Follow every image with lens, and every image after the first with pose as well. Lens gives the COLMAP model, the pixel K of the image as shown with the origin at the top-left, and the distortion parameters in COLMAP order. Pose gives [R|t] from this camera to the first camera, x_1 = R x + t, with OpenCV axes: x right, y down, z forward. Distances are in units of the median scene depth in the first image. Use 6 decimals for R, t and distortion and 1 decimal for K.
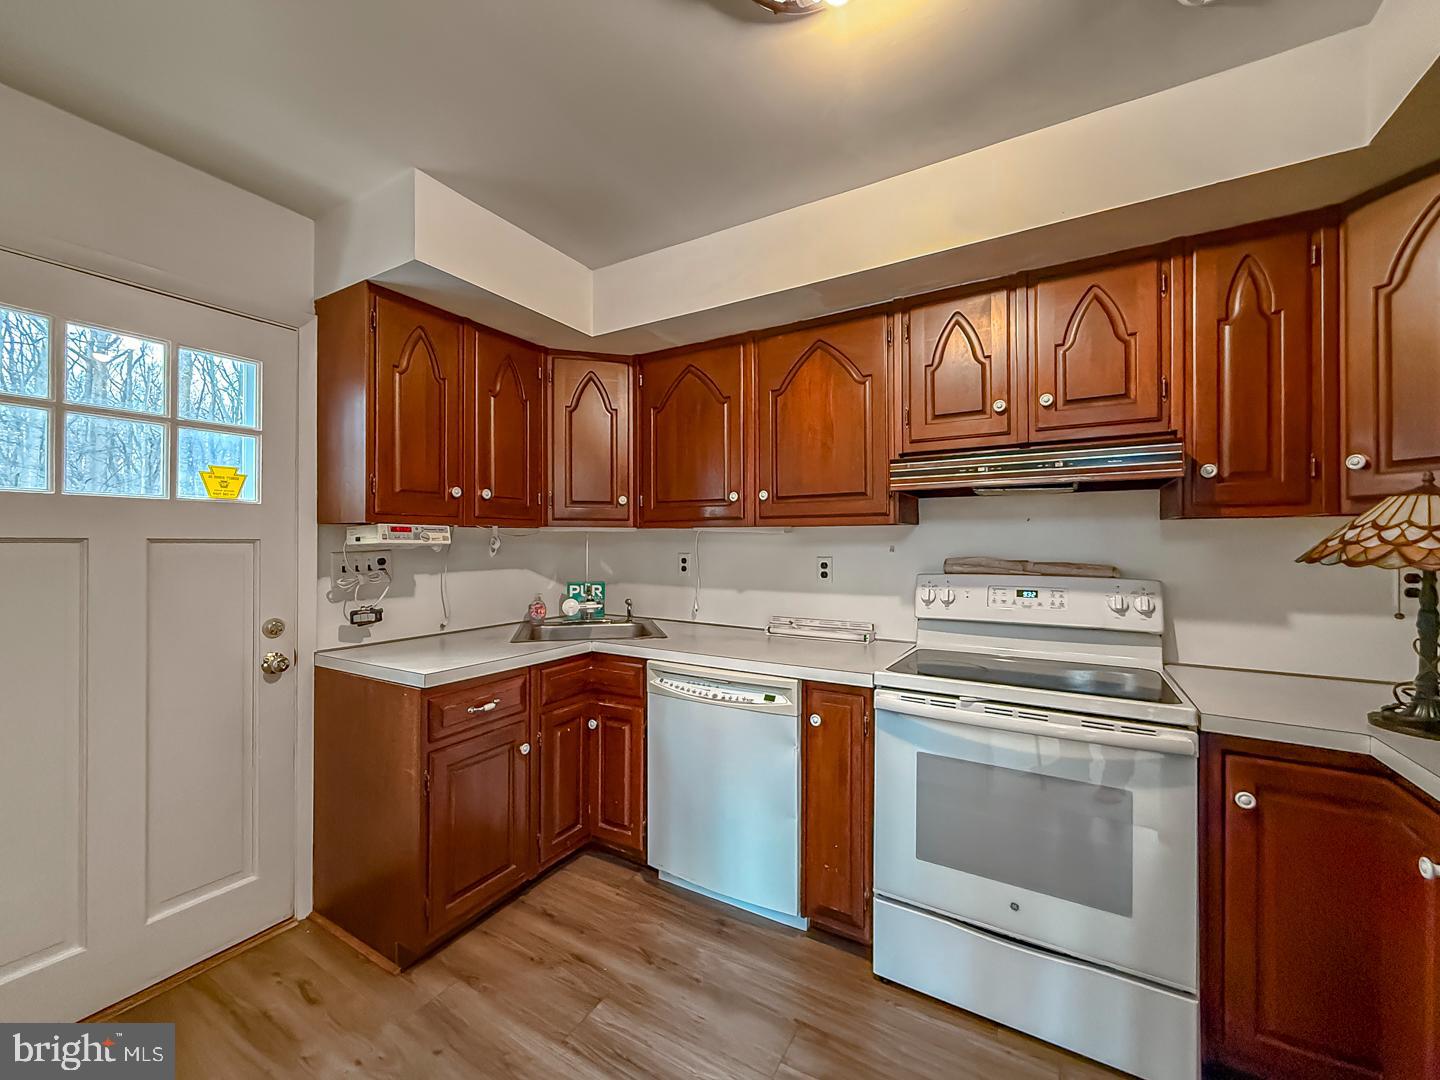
lens RADIAL K [[575.9, 0, 712.6], [0, 575.9, 541.5], [0, 0, 1]] dist [-0.001724, -0.000092]
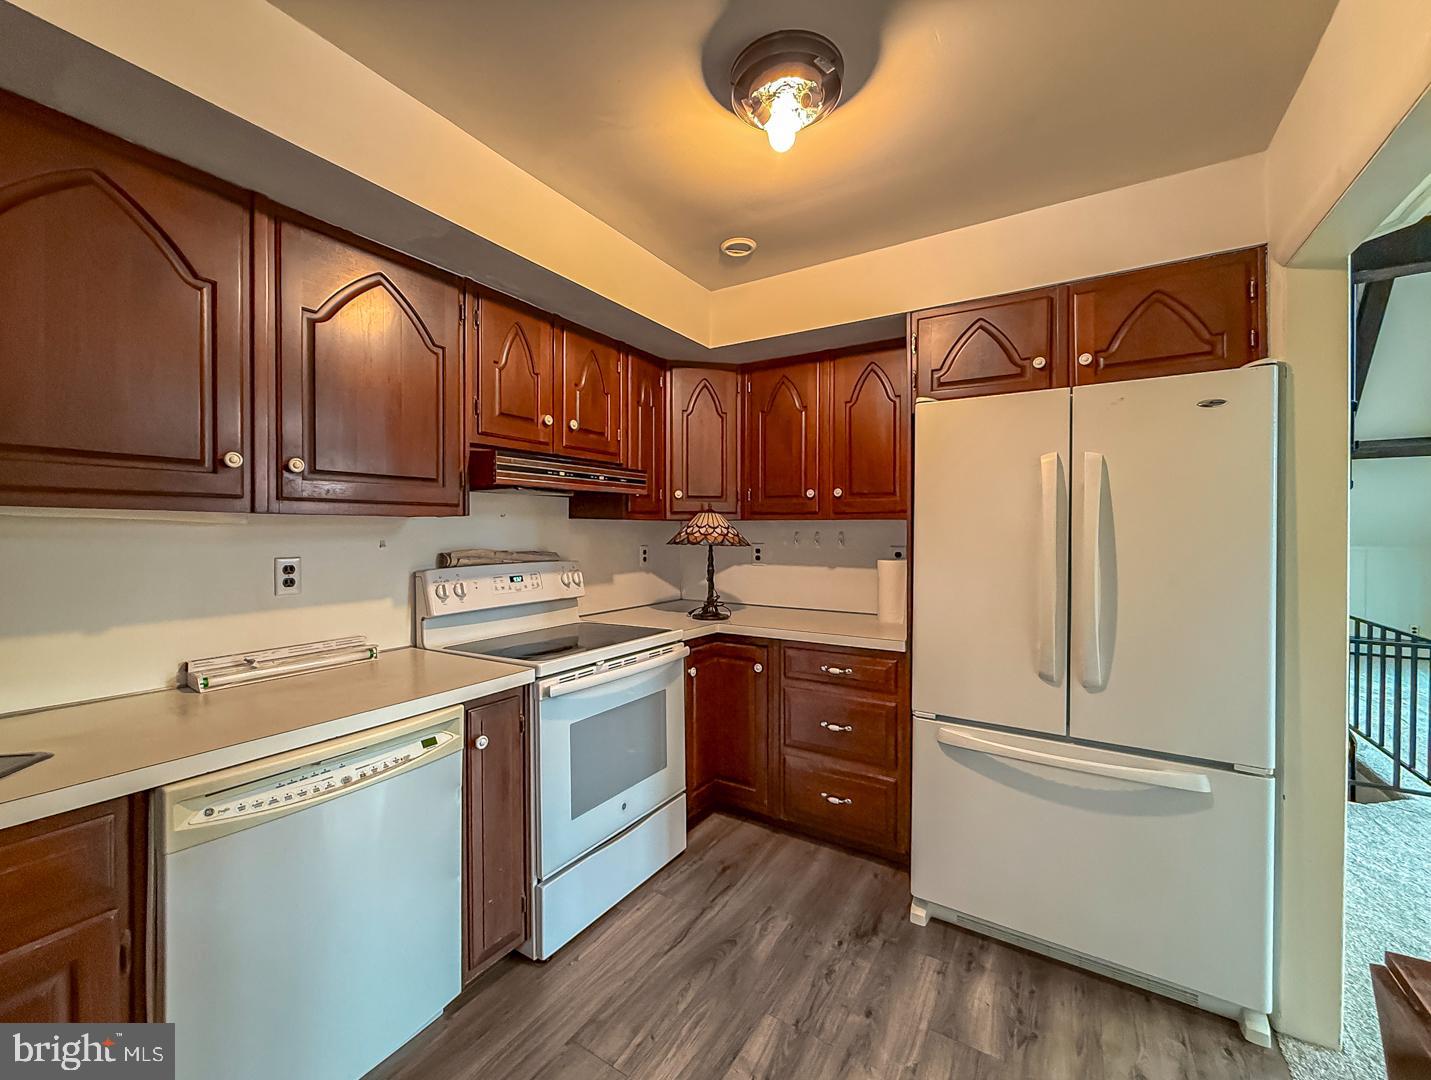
lens RADIAL K [[571.3, 0, 708.3], [0, 571.3, 532.5], [0, 0, 1]] dist [0.004050, 0.000219]
pose [[0.047001, -0.005583, 0.998879, -0.651475], [-0.001057, 0.999984, 0.005639, -0.011709], [-0.998894, -0.001321, 0.046995, 0.604590]]
